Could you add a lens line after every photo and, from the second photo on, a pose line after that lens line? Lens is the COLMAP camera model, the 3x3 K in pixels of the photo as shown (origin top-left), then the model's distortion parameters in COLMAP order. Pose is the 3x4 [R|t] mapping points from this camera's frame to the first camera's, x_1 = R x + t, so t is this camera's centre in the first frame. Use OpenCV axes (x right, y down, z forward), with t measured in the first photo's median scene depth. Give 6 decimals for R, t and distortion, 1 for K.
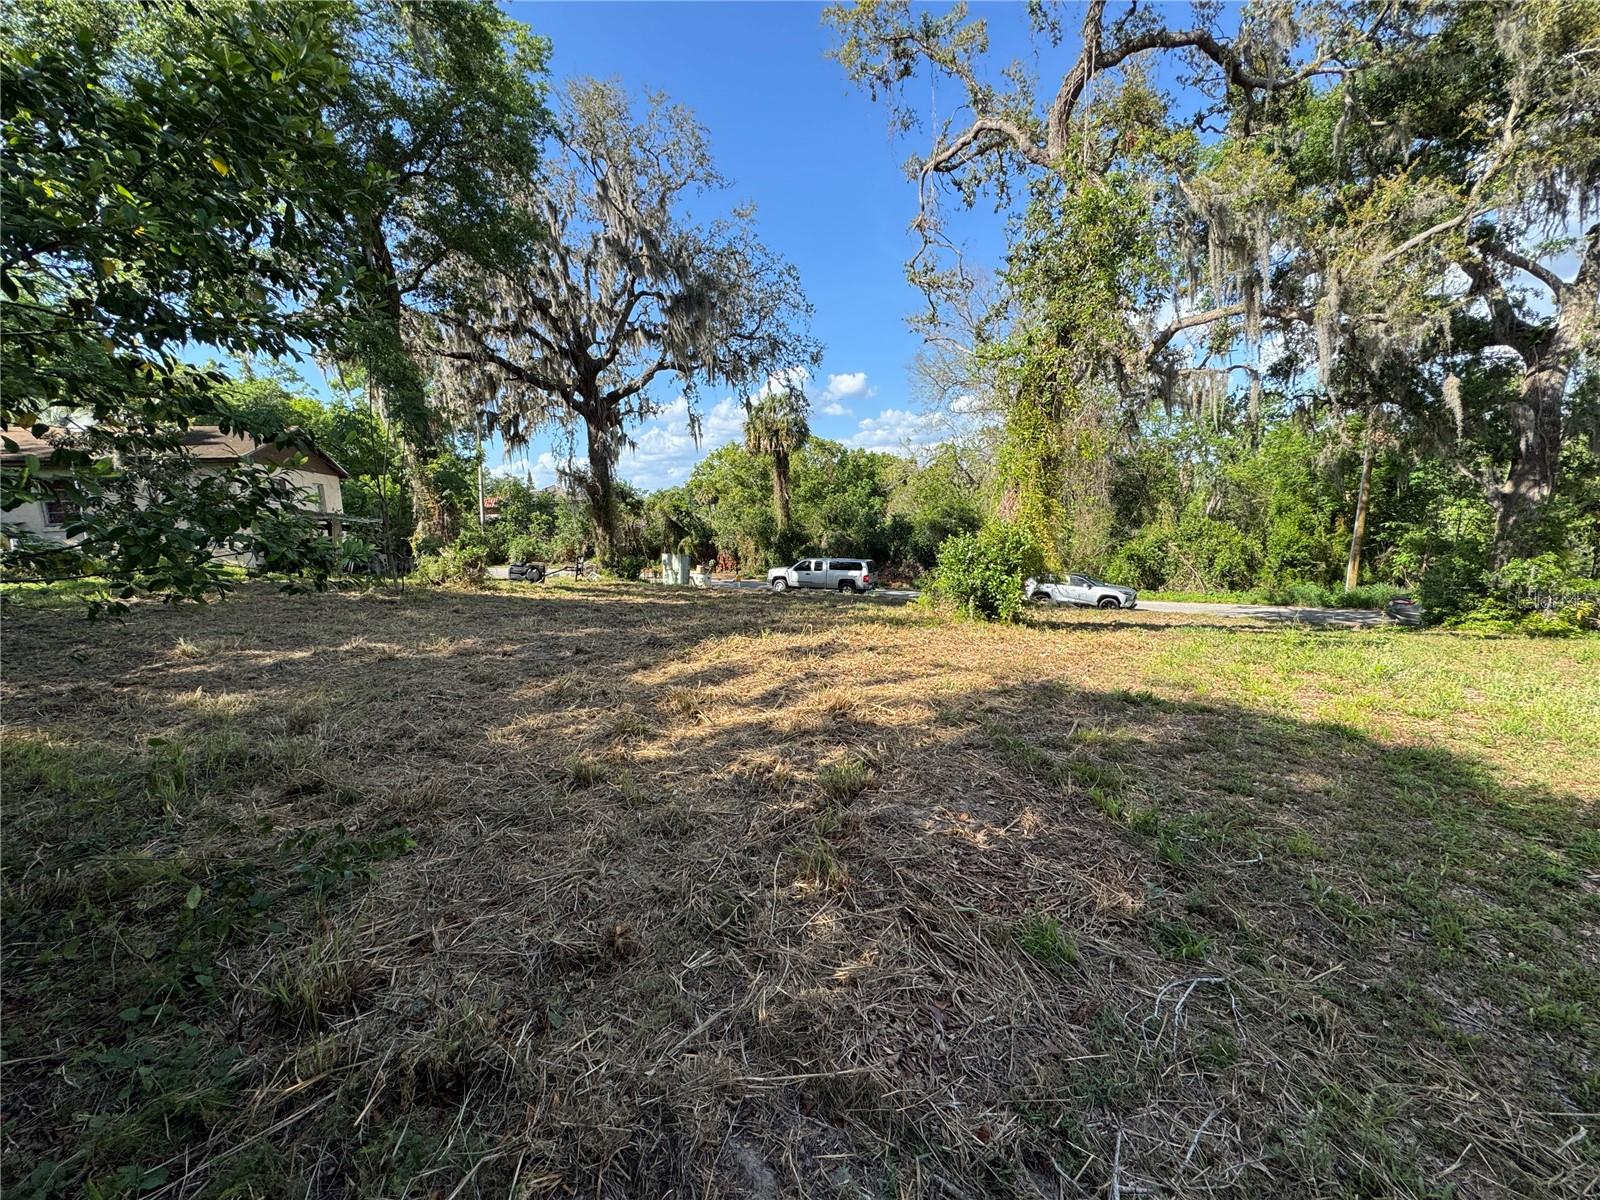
lens RADIAL K [[630.1, 0, 800.0], [0, 630.1, 600.0], [0, 0, 1]] dist [-0.007558, 0.000398]
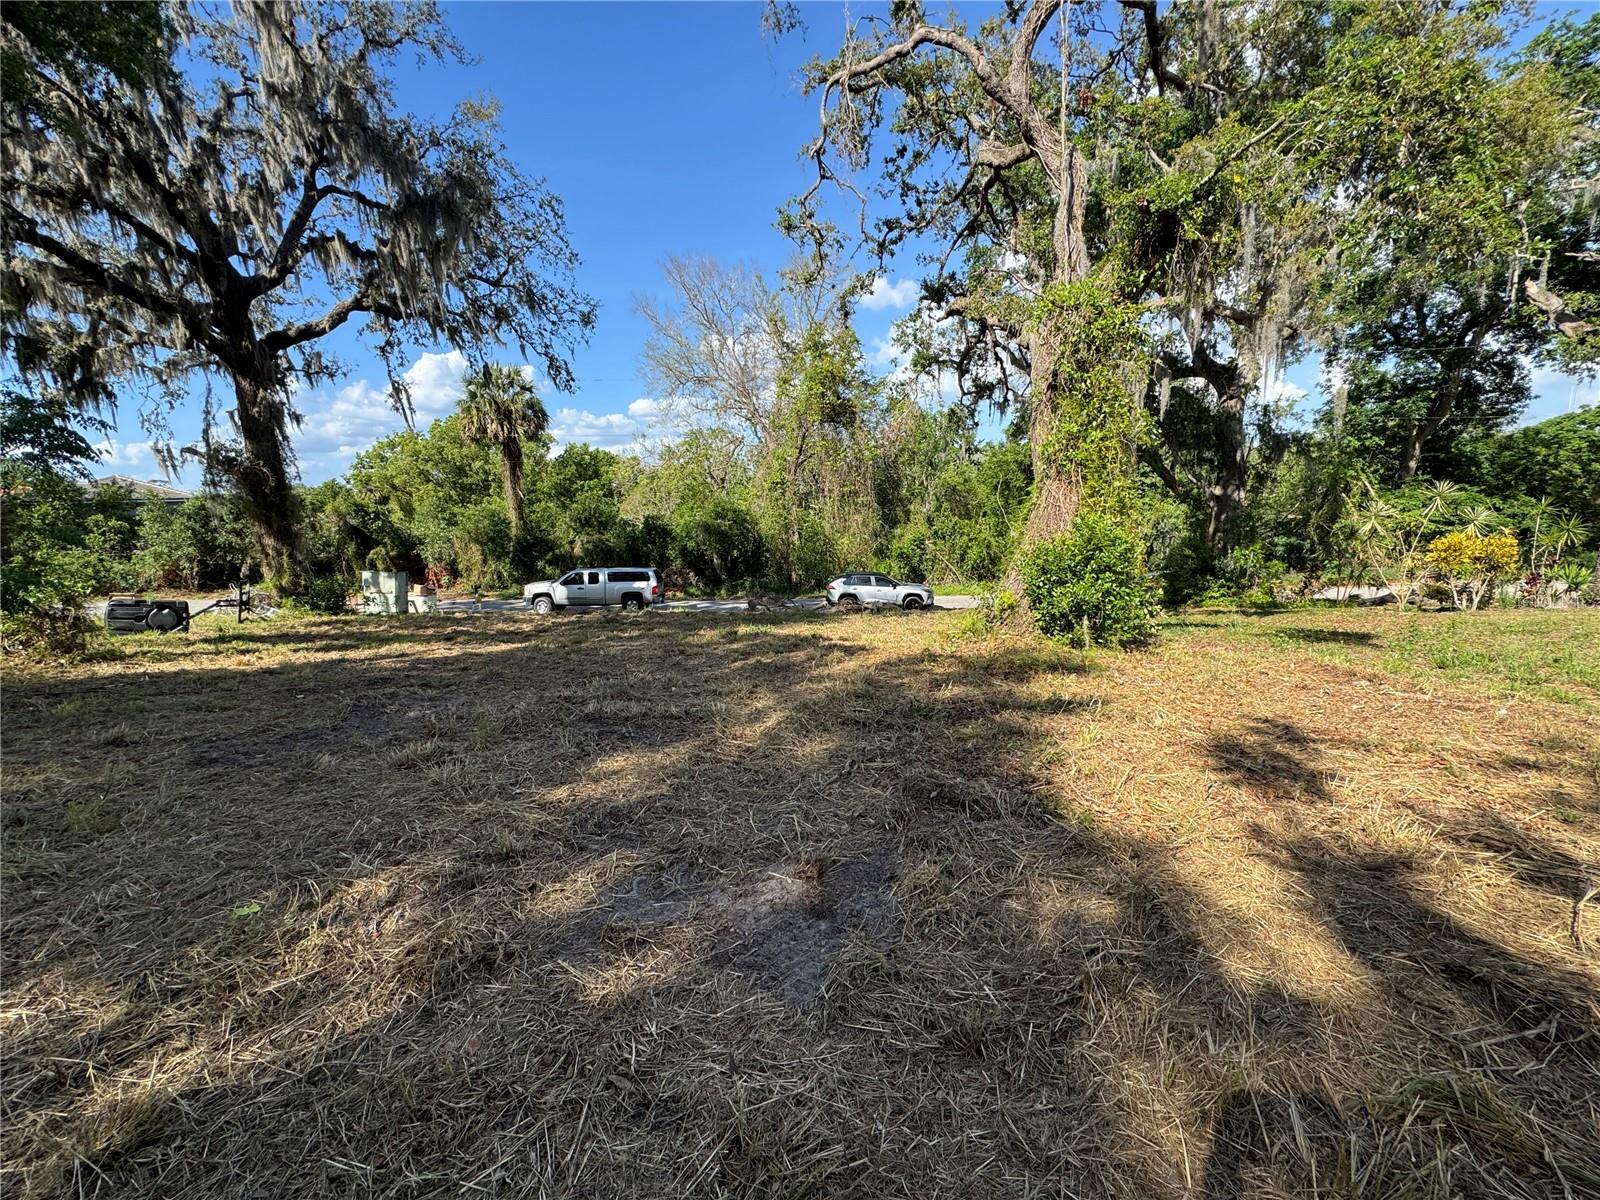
lens RADIAL K [[630.1, 0, 800.0], [0, 630.1, 600.0], [0, 0, 1]] dist [-0.007558, 0.000398]
pose [[0.889099, -0.063888, 0.453234, -0.108816], [0.065910, 0.997761, 0.011351, -0.016997], [-0.452945, 0.019781, 0.891319, 0.144665]]
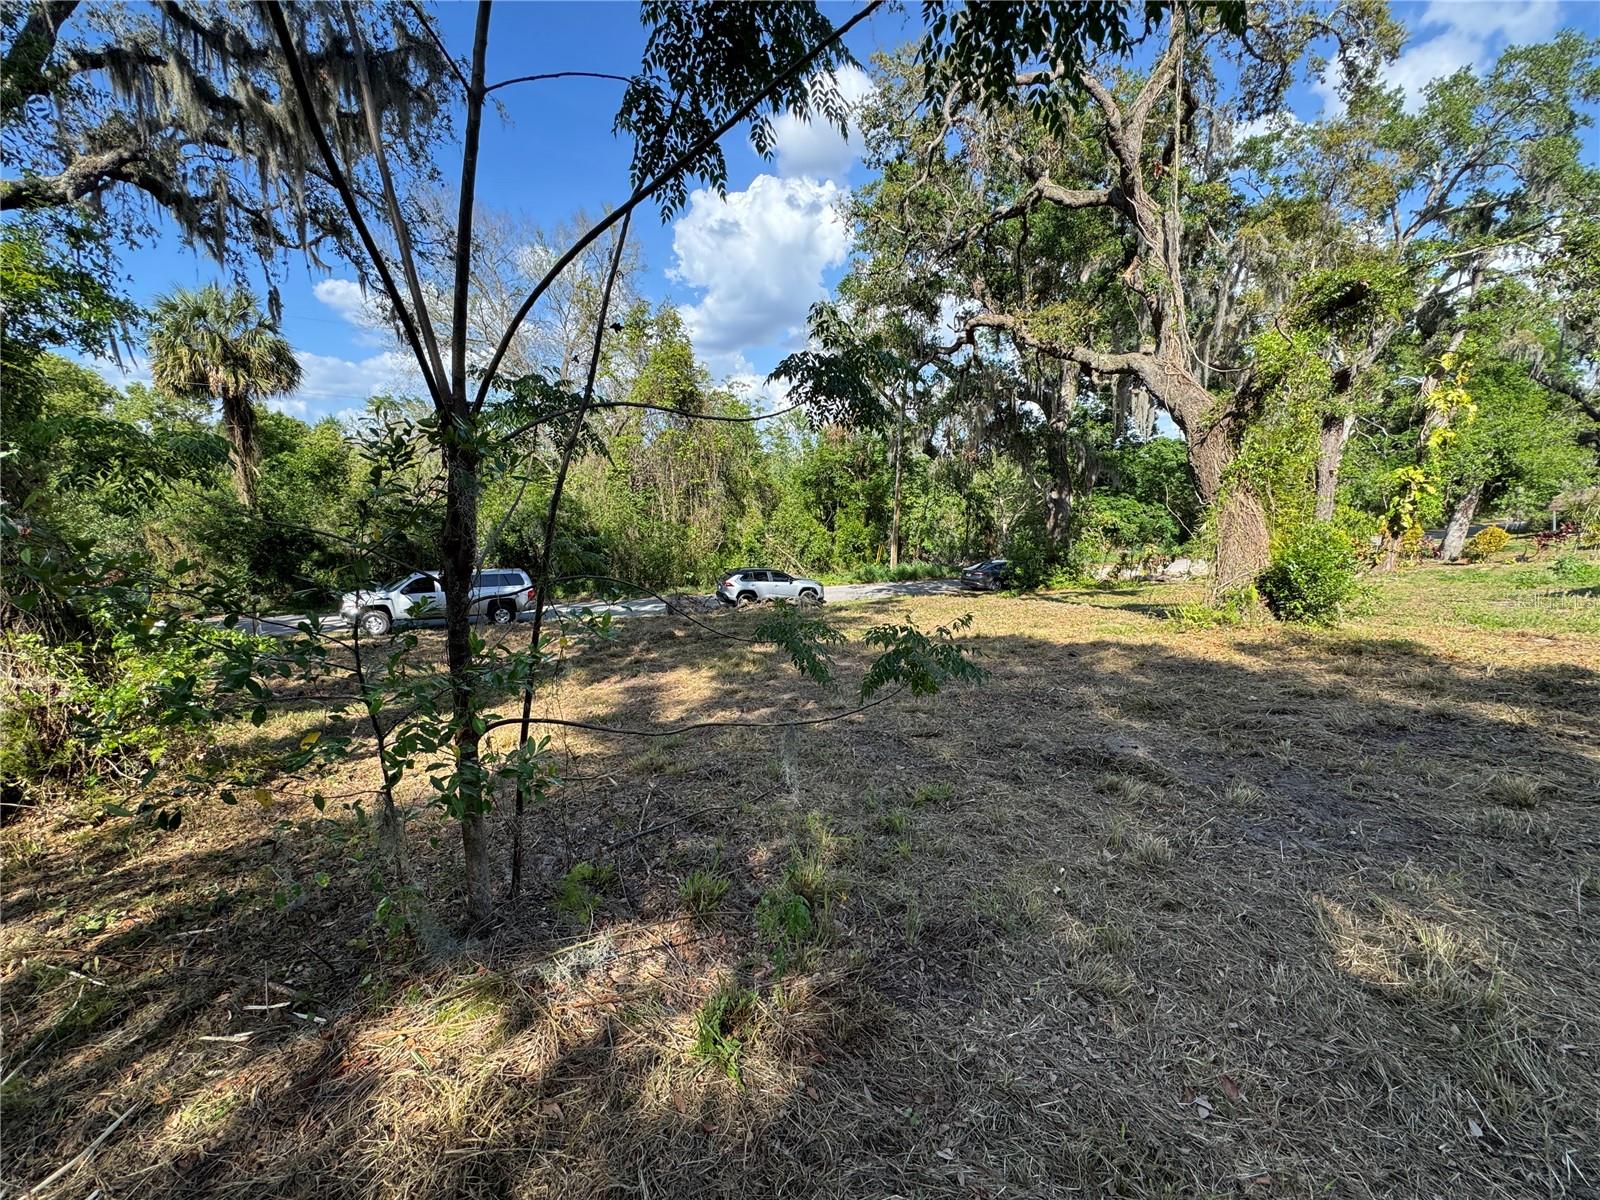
lens RADIAL K [[630.1, 0, 800.0], [0, 630.1, 600.0], [0, 0, 1]] dist [-0.007558, 0.000398]
pose [[0.590690, -0.107555, 0.799699, -0.286581], [0.095088, 0.993449, 0.063378, -0.044377], [-0.801277, 0.038605, 0.597047, 0.322580]]
